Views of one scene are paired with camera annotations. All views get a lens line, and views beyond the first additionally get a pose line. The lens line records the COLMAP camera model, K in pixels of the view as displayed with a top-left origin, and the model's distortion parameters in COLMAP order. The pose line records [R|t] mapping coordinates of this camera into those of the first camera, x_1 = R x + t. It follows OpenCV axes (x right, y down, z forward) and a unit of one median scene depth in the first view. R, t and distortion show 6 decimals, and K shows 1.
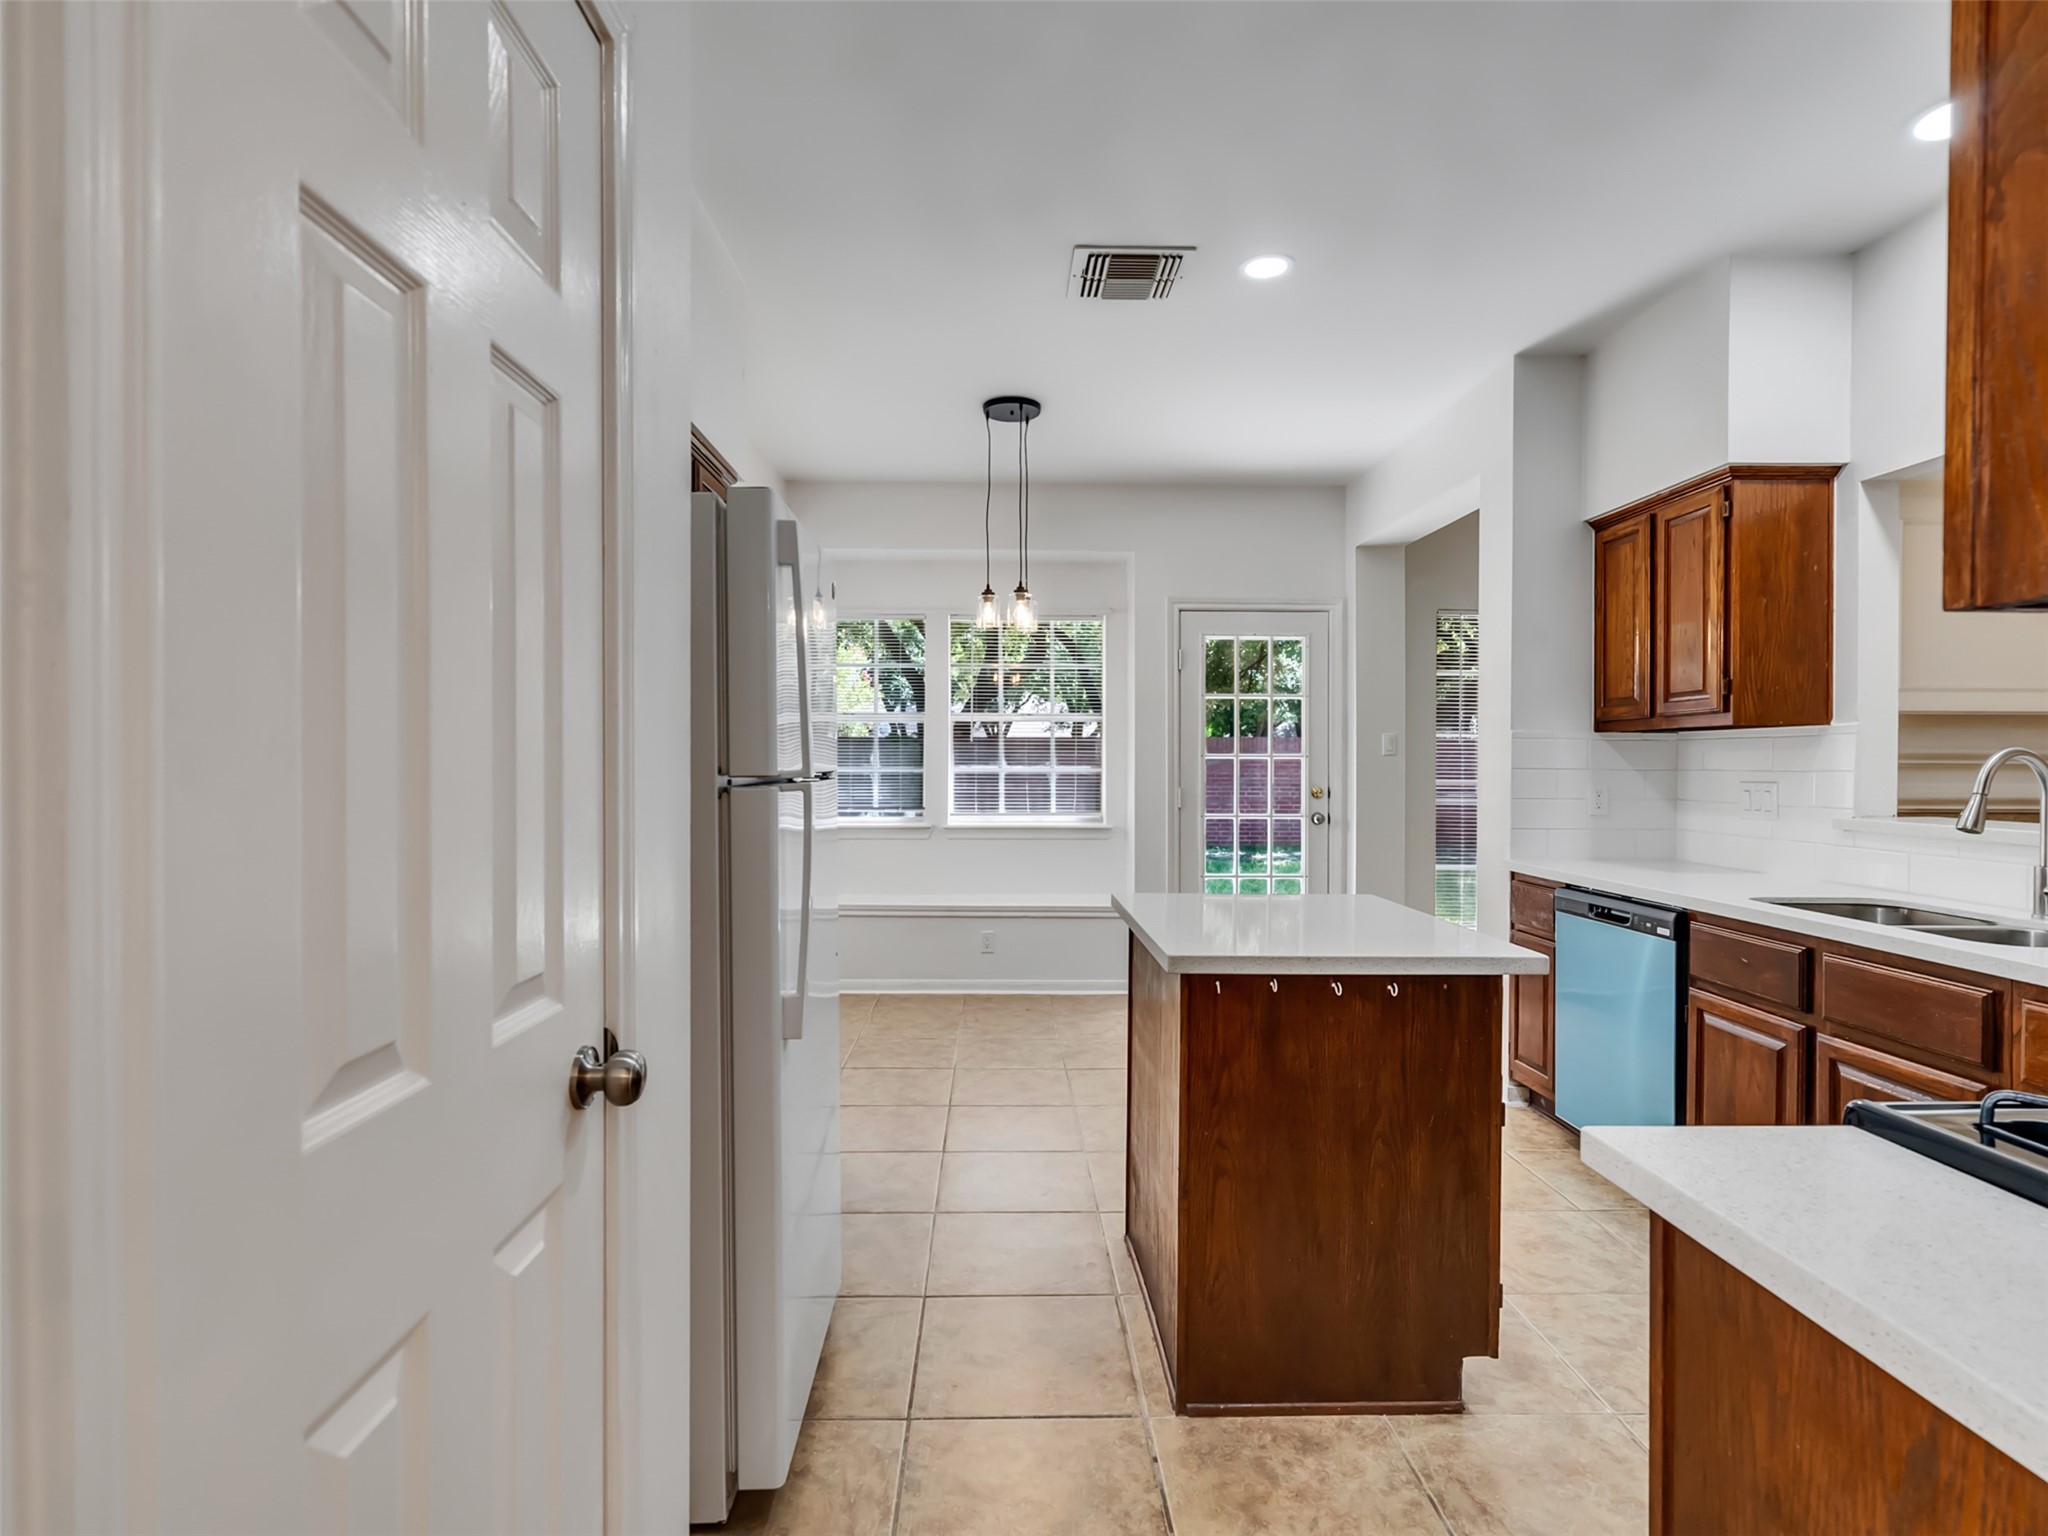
lens RADIAL K [[1047.6, 0, 1012.2], [0, 1047.6, 767.9], [0, 0, 1]] dist [-0.009796, 0.006520]
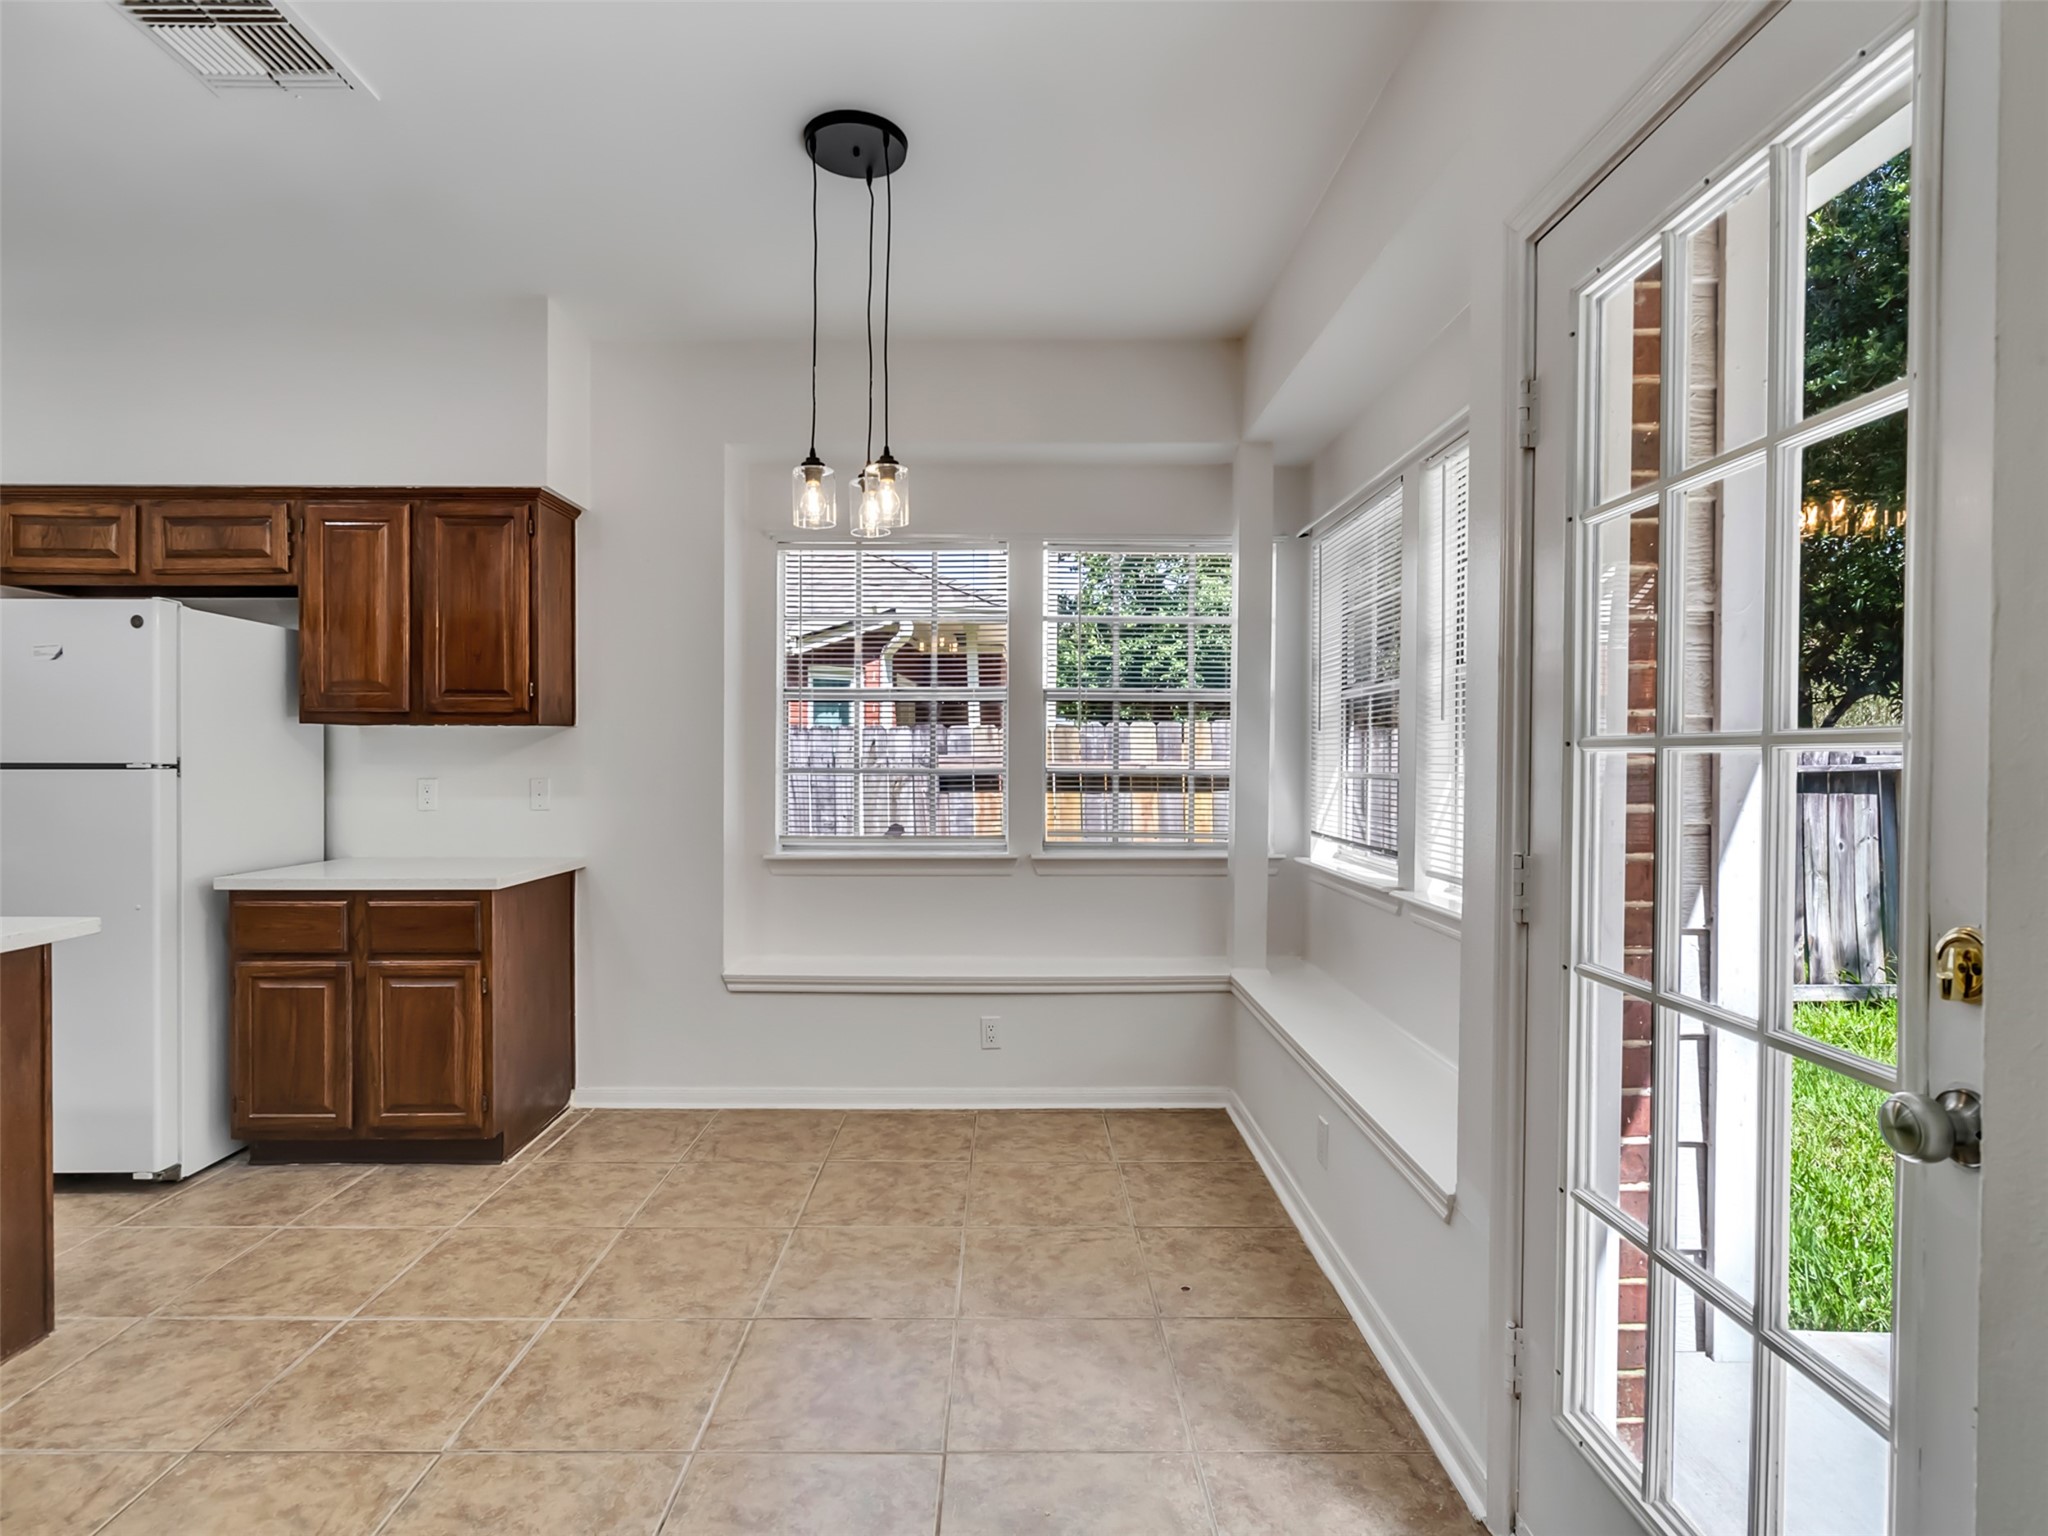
lens RADIAL K [[1047.6, 0, 1012.2], [0, 1047.6, 767.9], [0, 0, 1]] dist [-0.009796, 0.006520]
pose [[-0.008818, 0.010917, -0.999902, 0.728574], [-0.011026, 0.999879, 0.011014, -0.014730], [0.999900, 0.011122, -0.008696, 1.380433]]
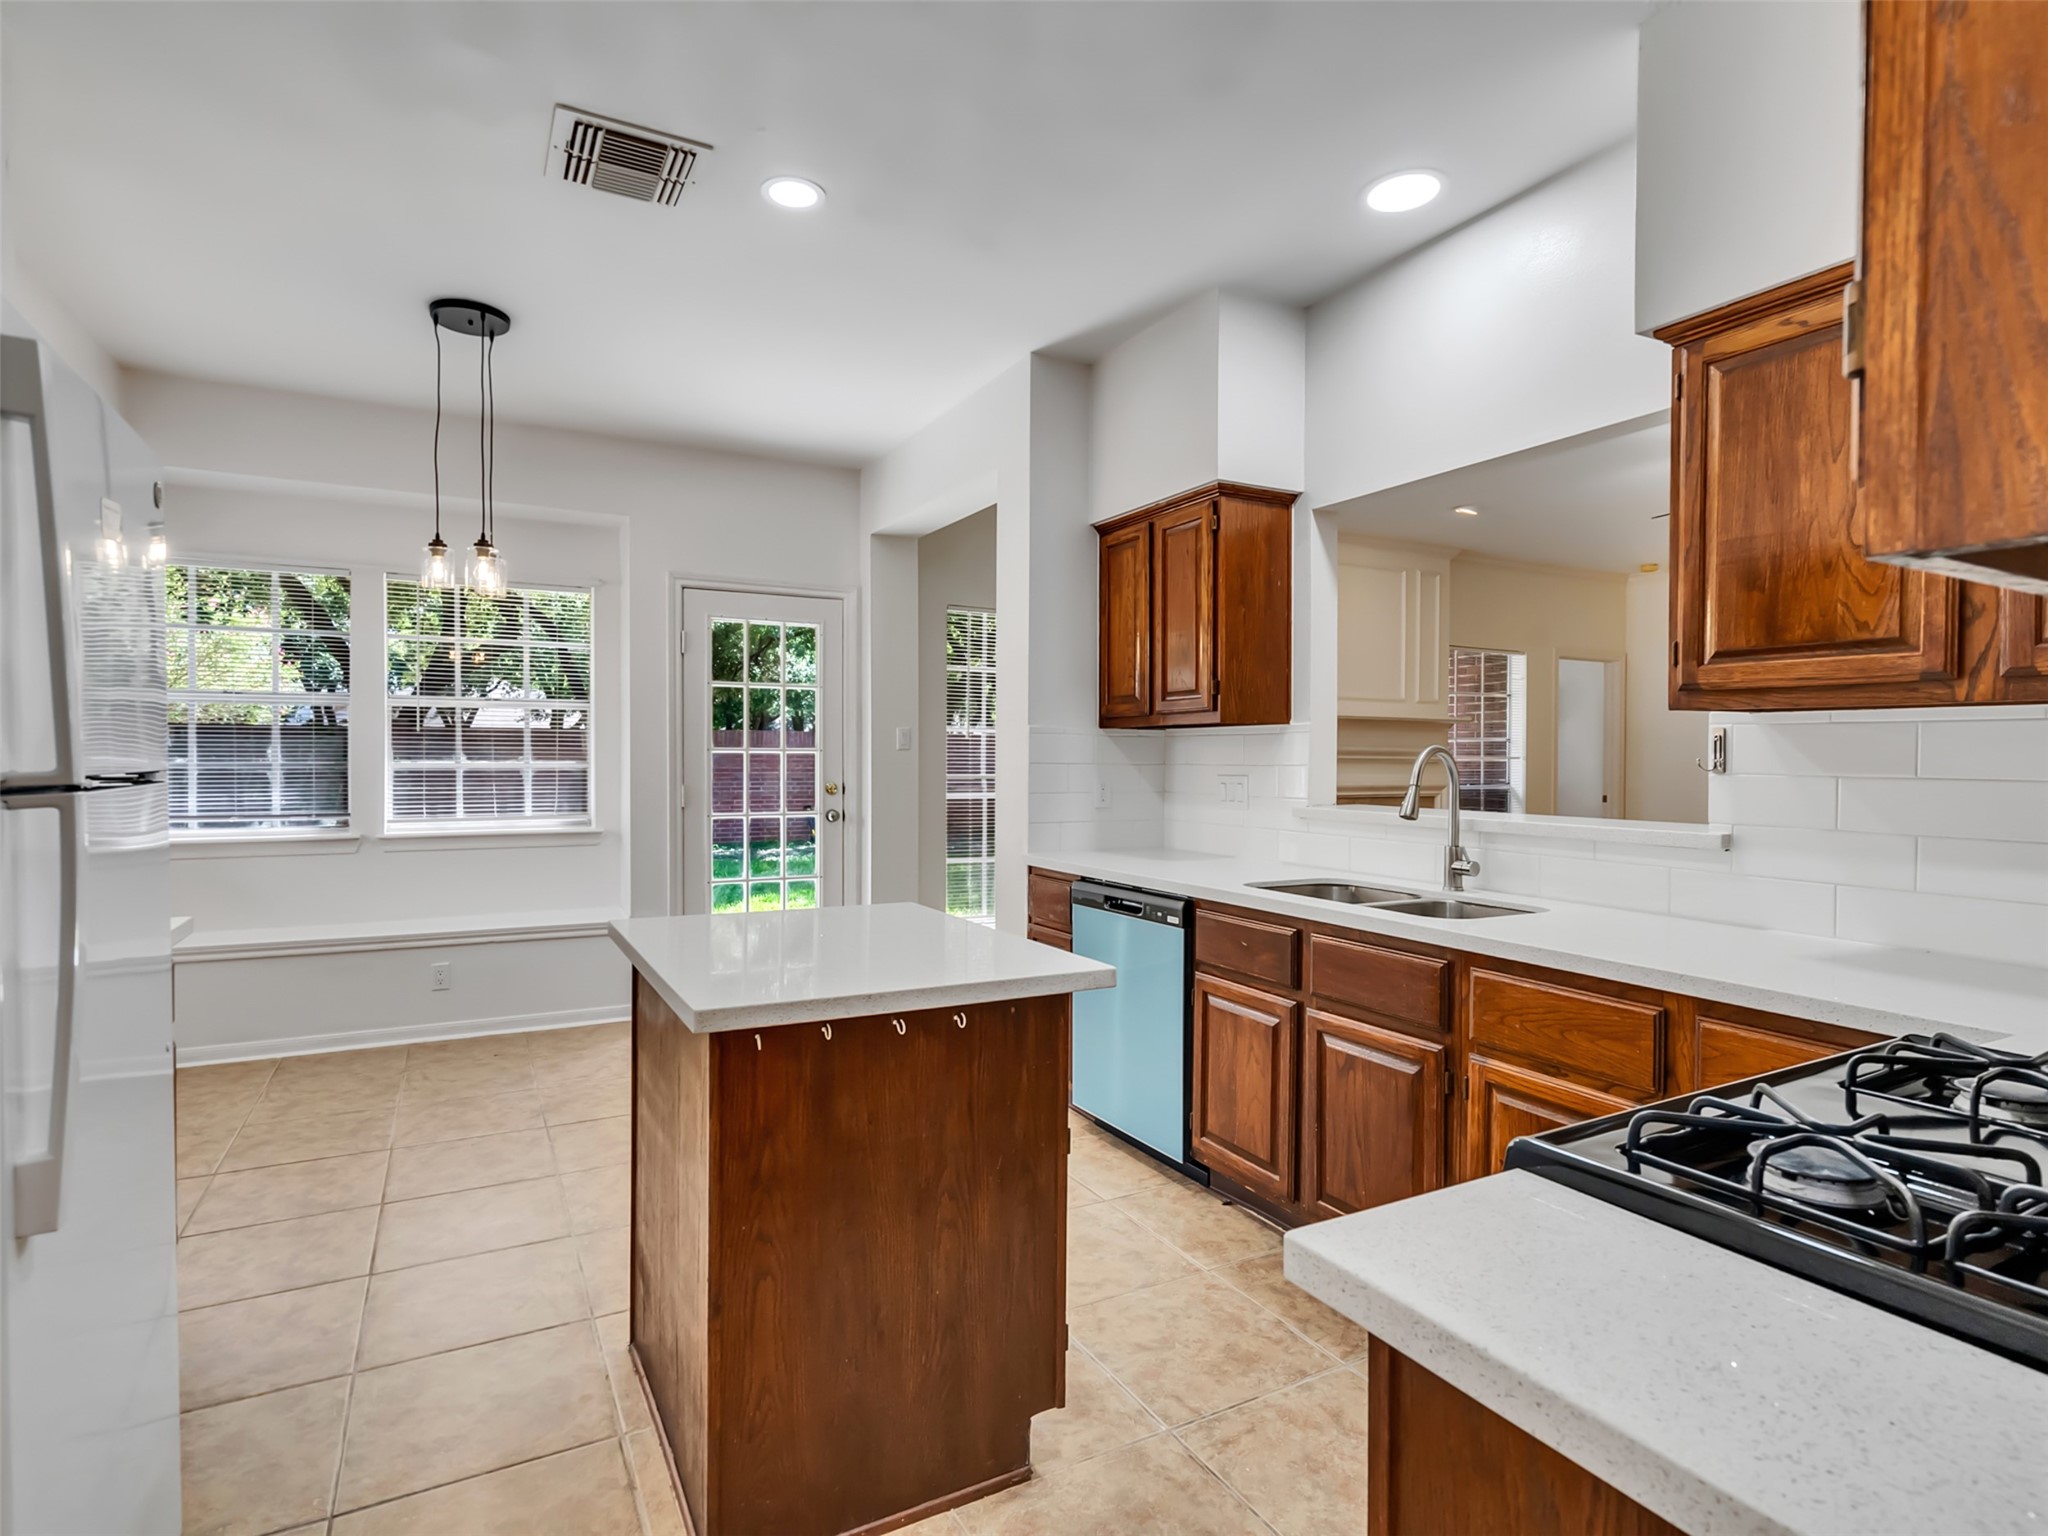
lens RADIAL K [[1047.6, 0, 1012.2], [0, 1047.6, 767.9], [0, 0, 1]] dist [-0.009796, 0.006520]
pose [[0.890309, -0.004360, 0.455336, 0.004489], [0.001550, 0.999977, 0.006545, -0.001797], [-0.455354, -0.005122, 0.890296, 0.117667]]
